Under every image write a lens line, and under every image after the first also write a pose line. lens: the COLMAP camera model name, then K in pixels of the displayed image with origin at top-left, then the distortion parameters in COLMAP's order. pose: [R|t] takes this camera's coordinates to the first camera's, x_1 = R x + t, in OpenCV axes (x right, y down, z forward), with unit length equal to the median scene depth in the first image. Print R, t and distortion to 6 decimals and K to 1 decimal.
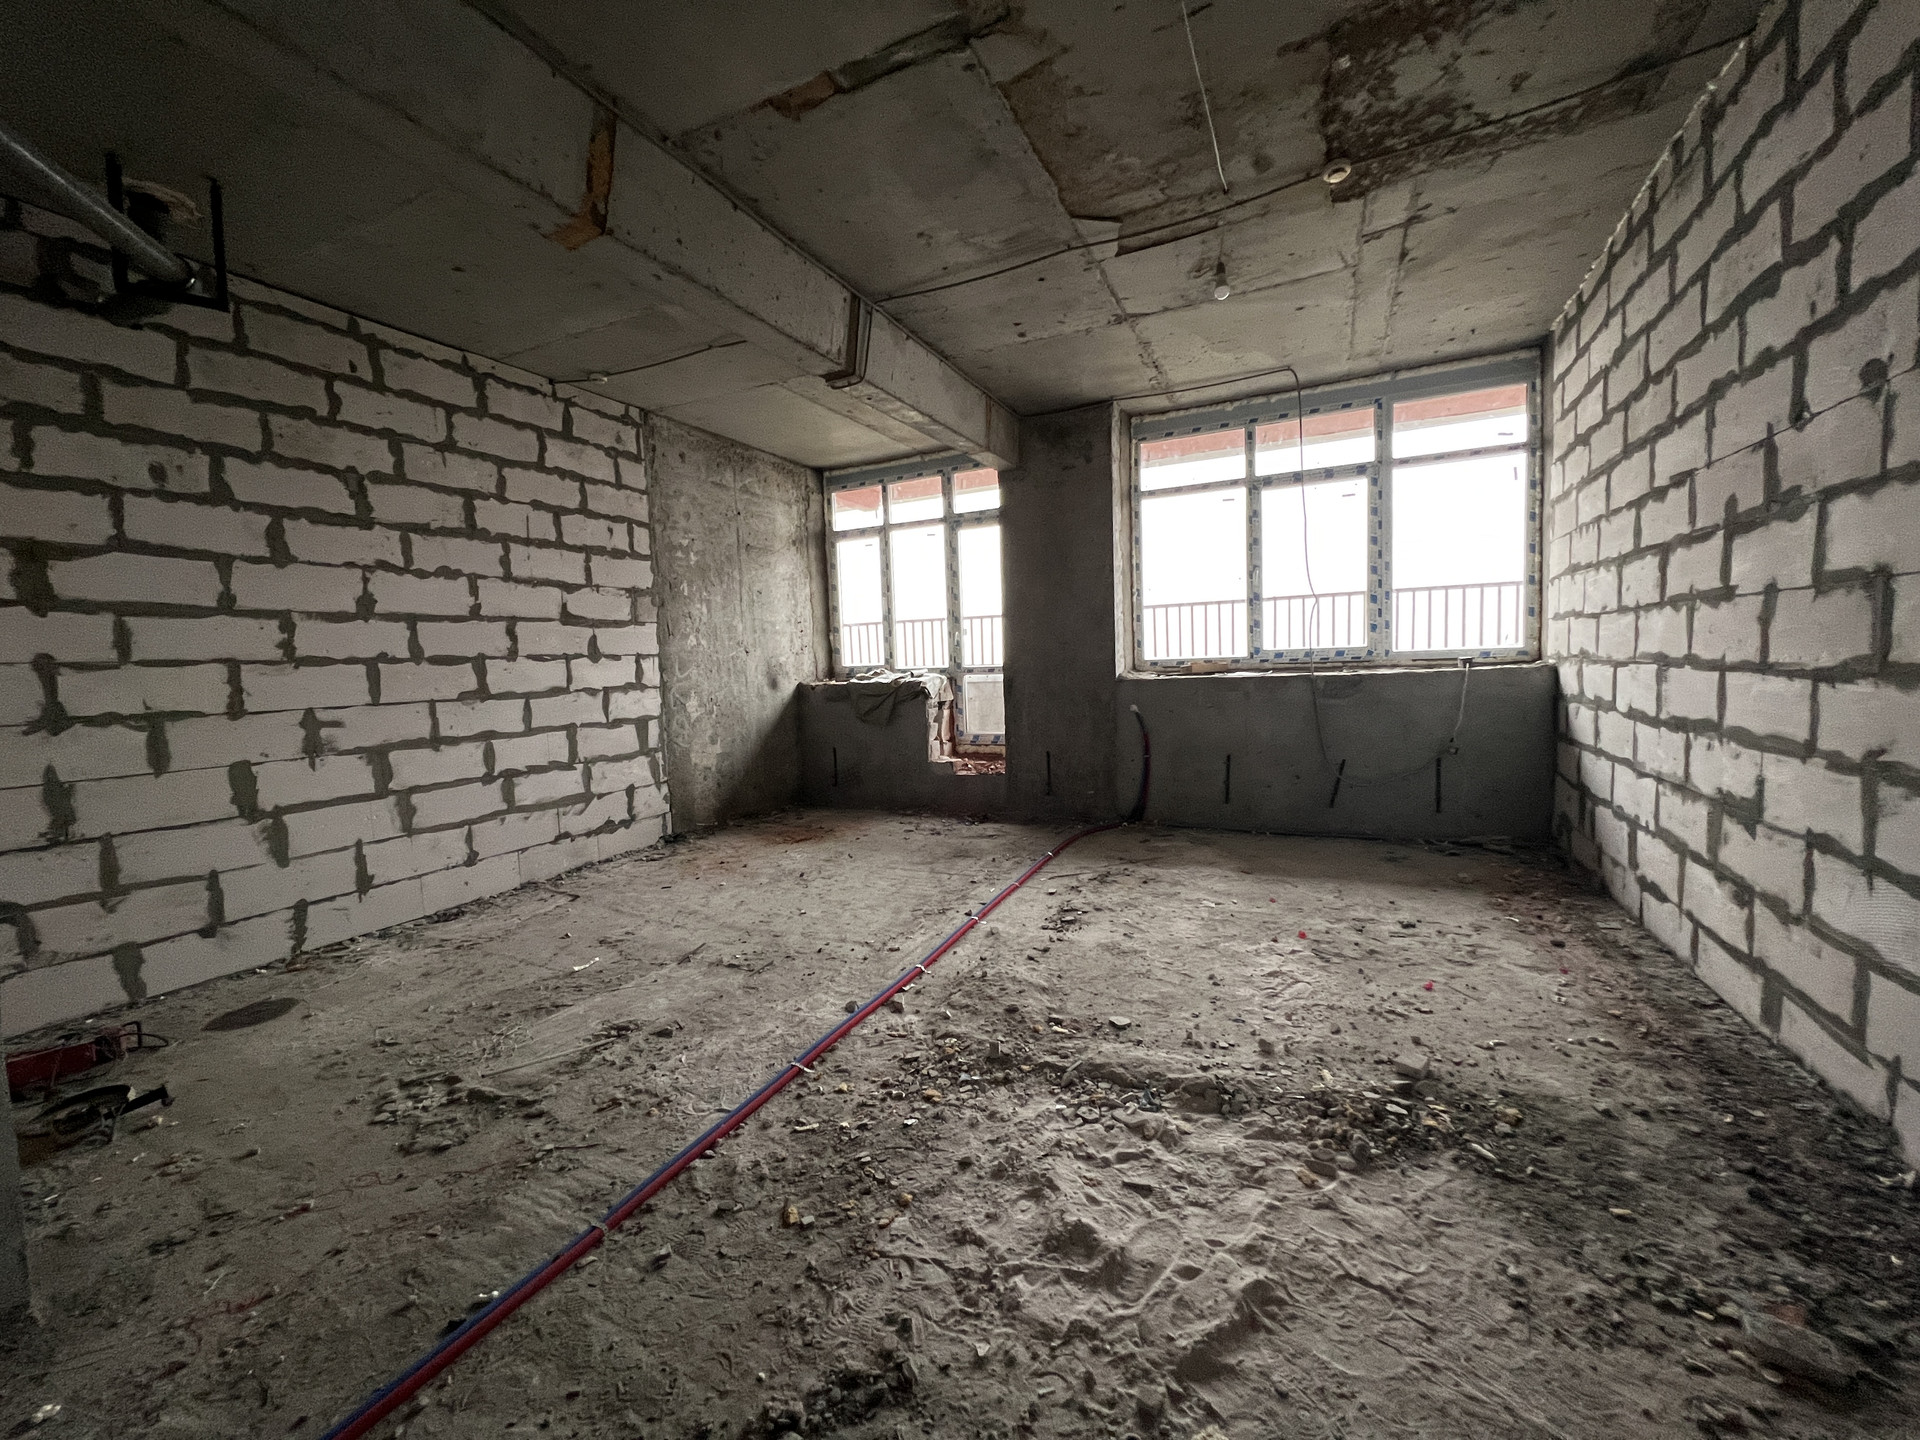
lens RADIAL K [[765.4, 0, 955.1], [0, 765.4, 714.5], [0, 0, 1]] dist [-0.000313, -0.000247]
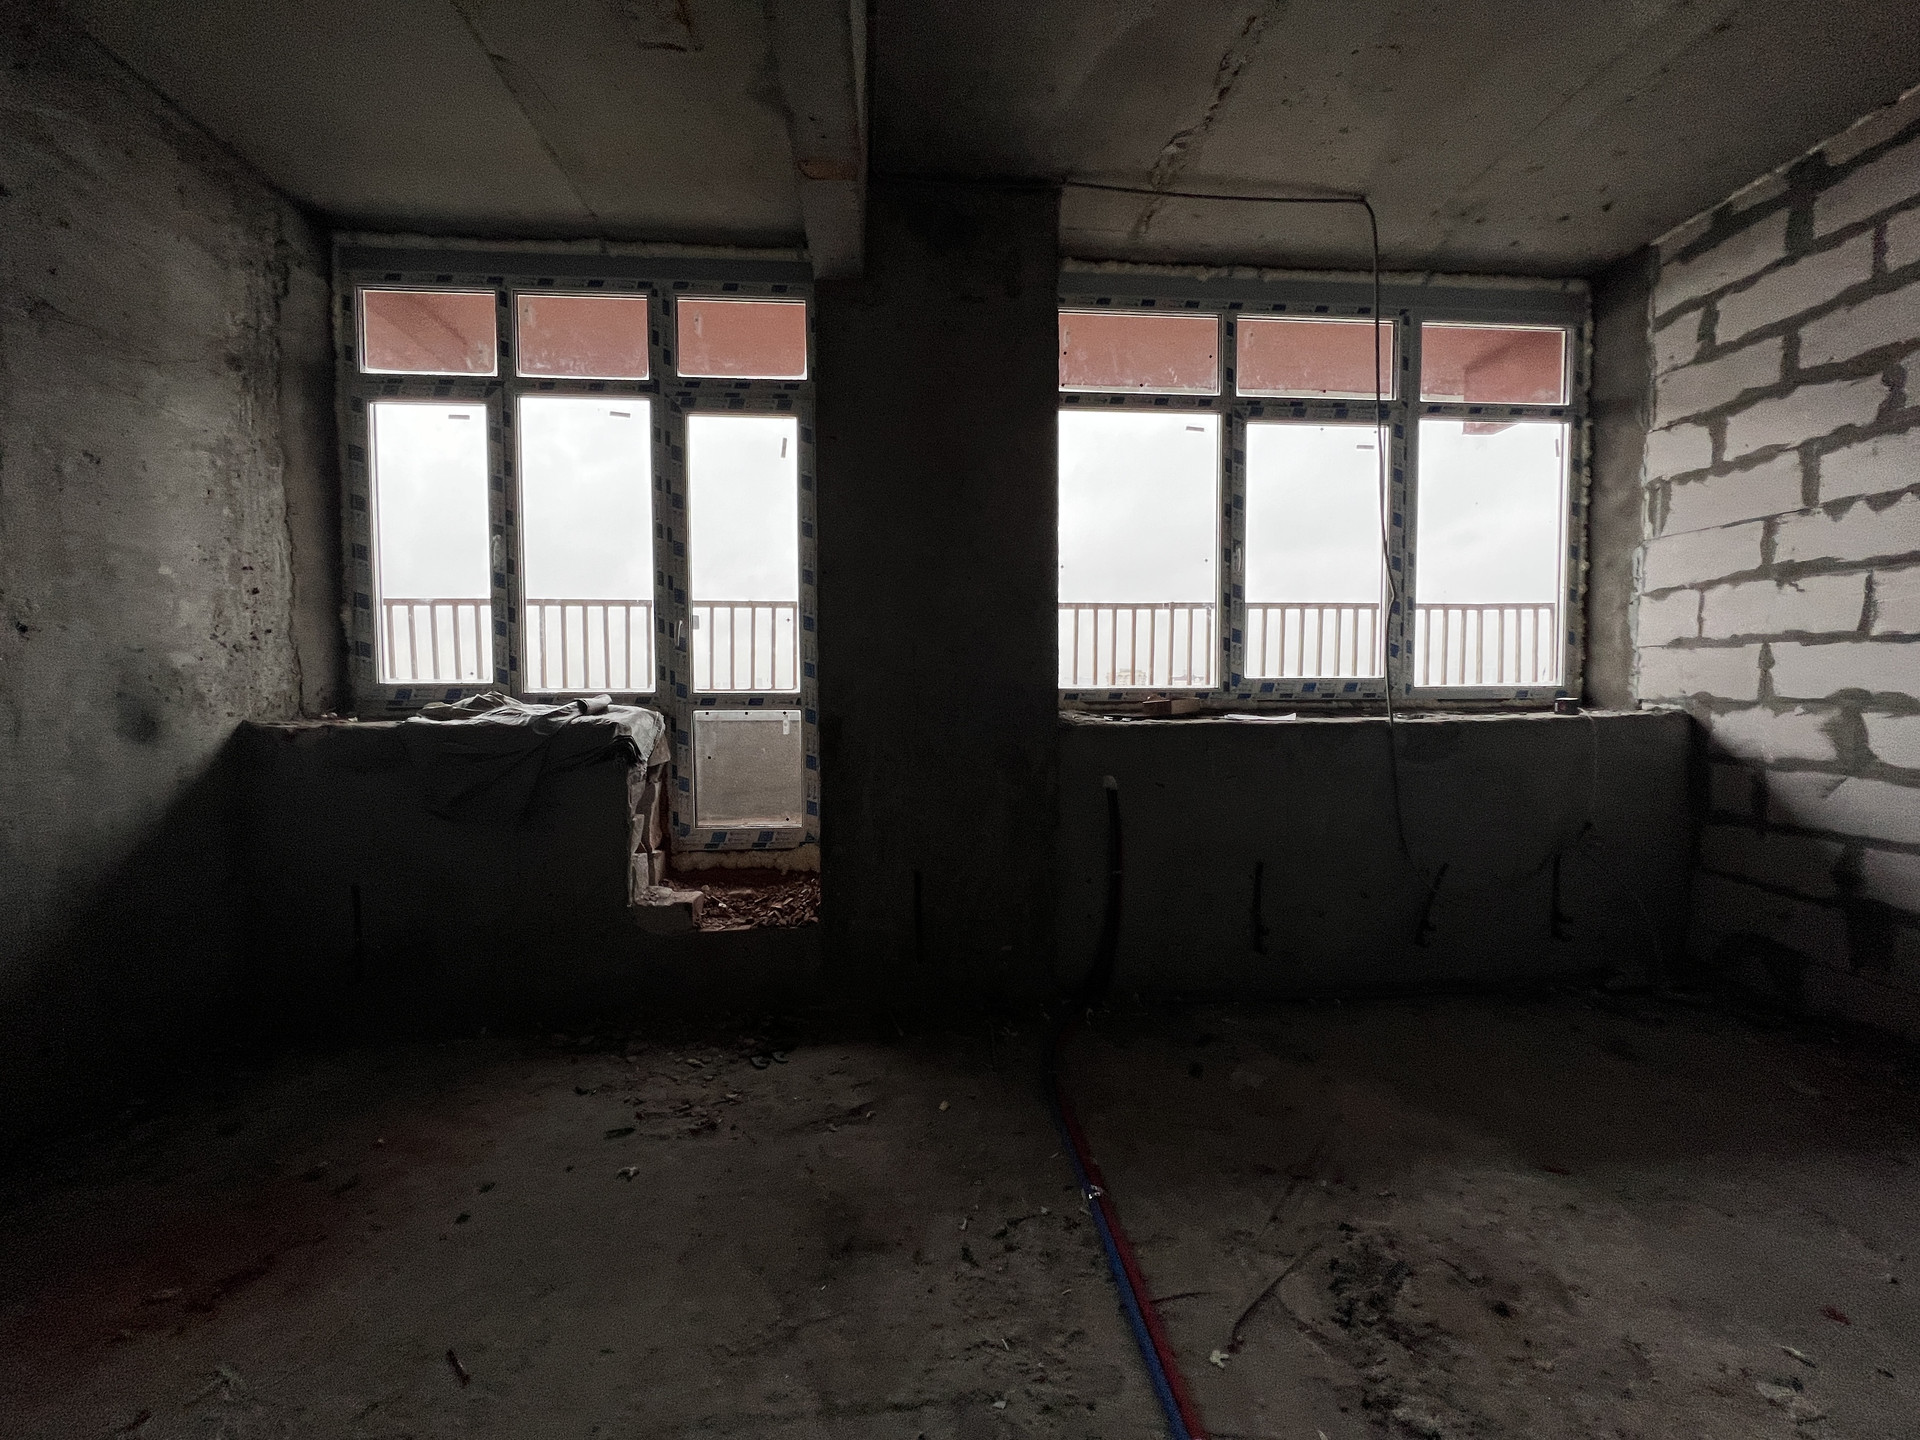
lens RADIAL K [[765.4, 0, 955.1], [0, 765.4, 714.5], [0, 0, 1]] dist [-0.000313, -0.000247]
pose [[0.858922, 0.012499, 0.511953, -0.117012], [0.009371, 0.999151, -0.040115, -0.033984], [-0.512020, 0.039253, 0.858076, 0.613414]]
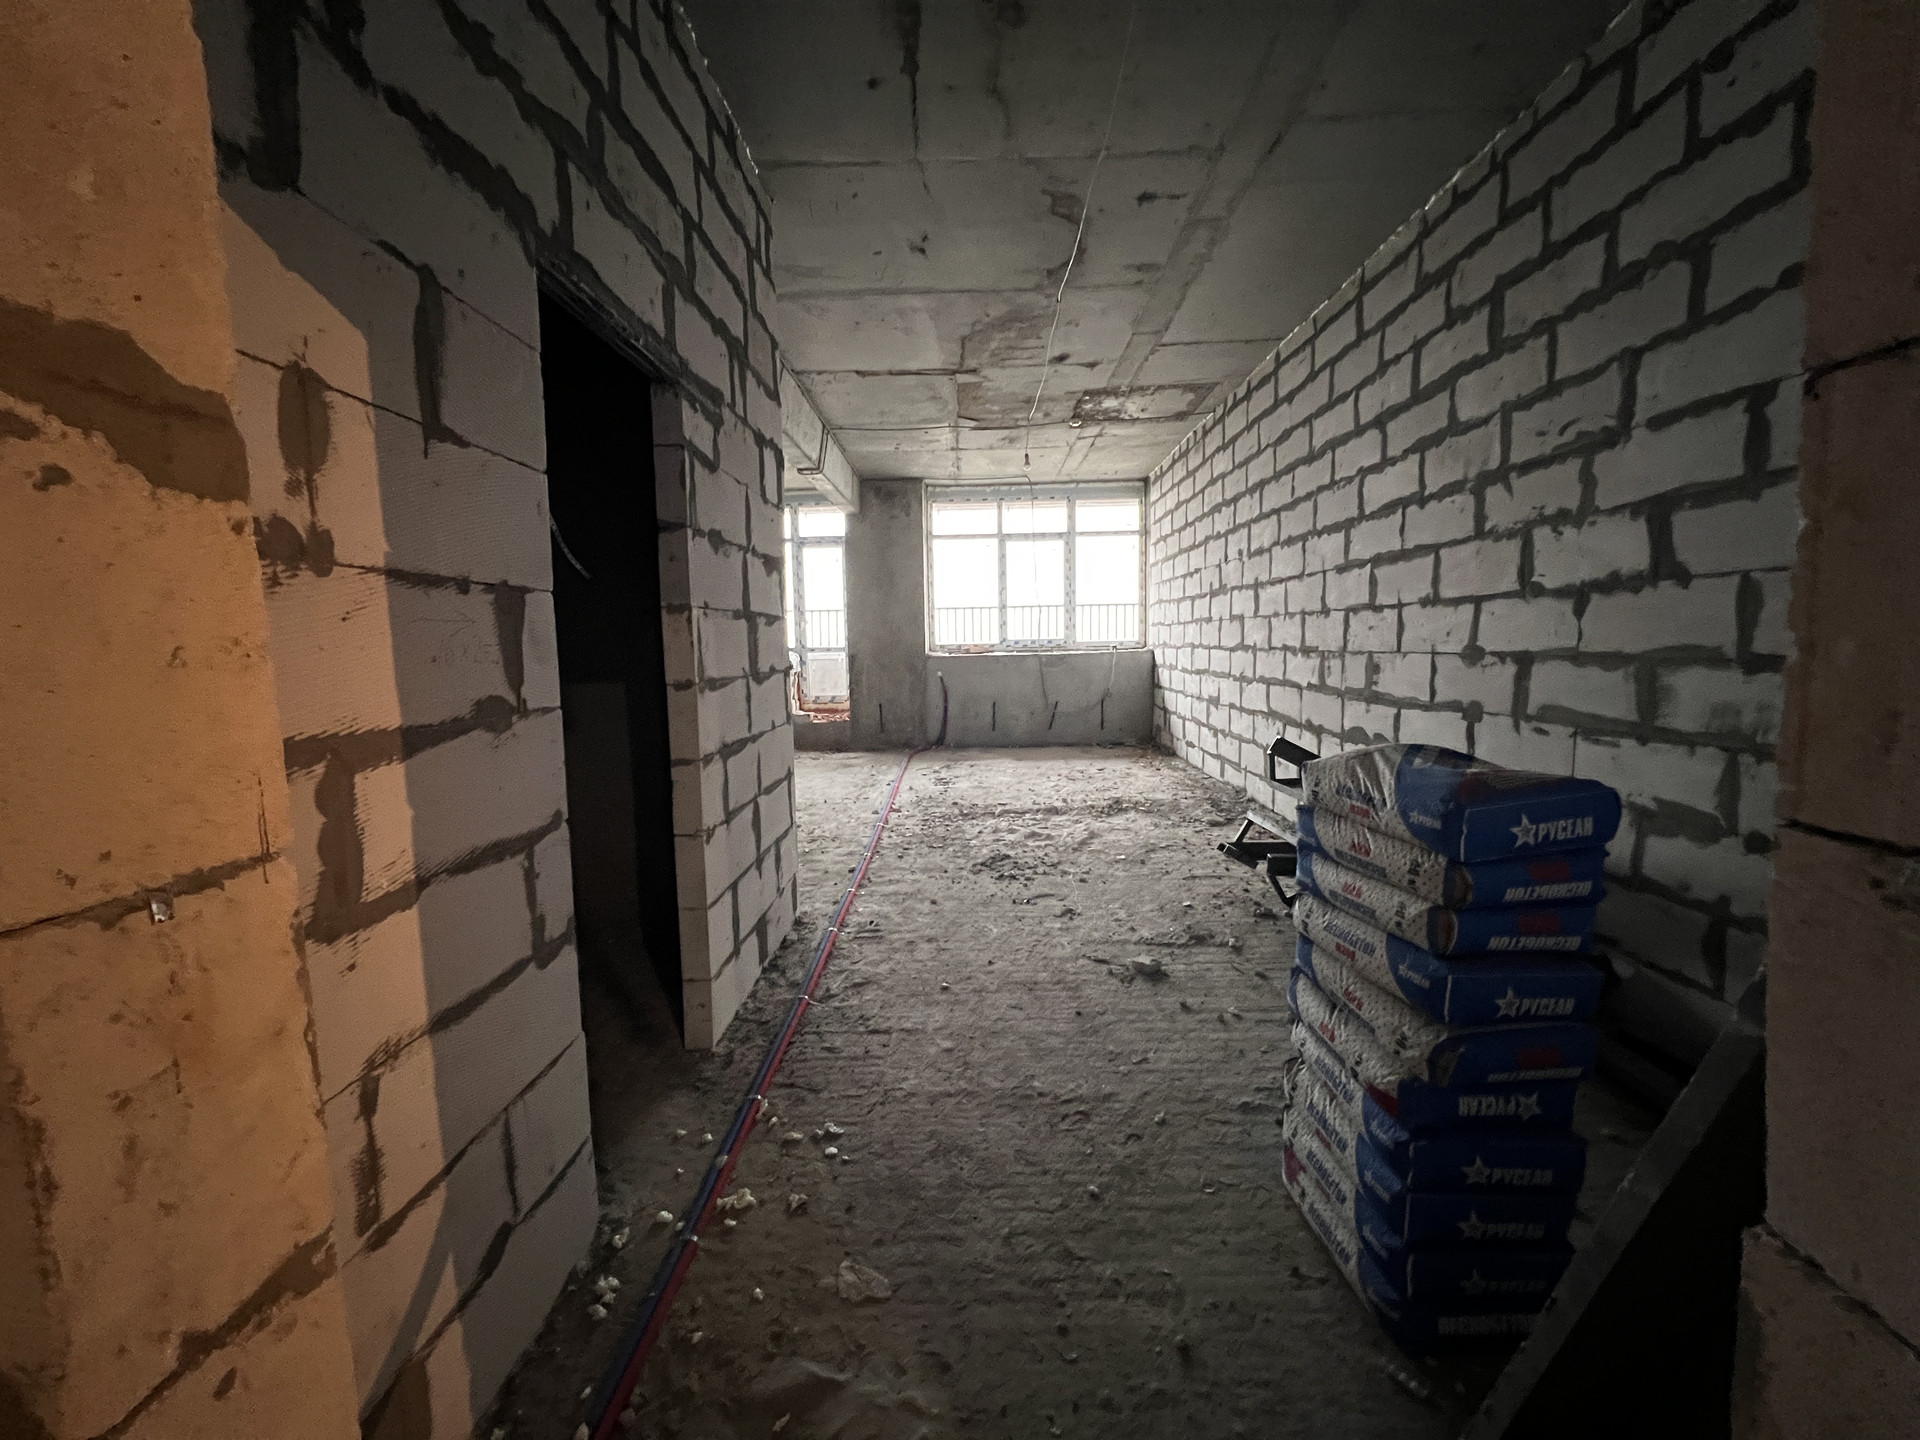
lens RADIAL K [[765.4, 0, 955.1], [0, 765.4, 714.5], [0, 0, 1]] dist [-0.000313, -0.000247]
pose [[0.910023, -0.020305, 0.414060, -0.399001], [0.014686, 0.999752, 0.016751, 0.050191], [-0.414297, -0.009163, 0.910096, -0.466773]]
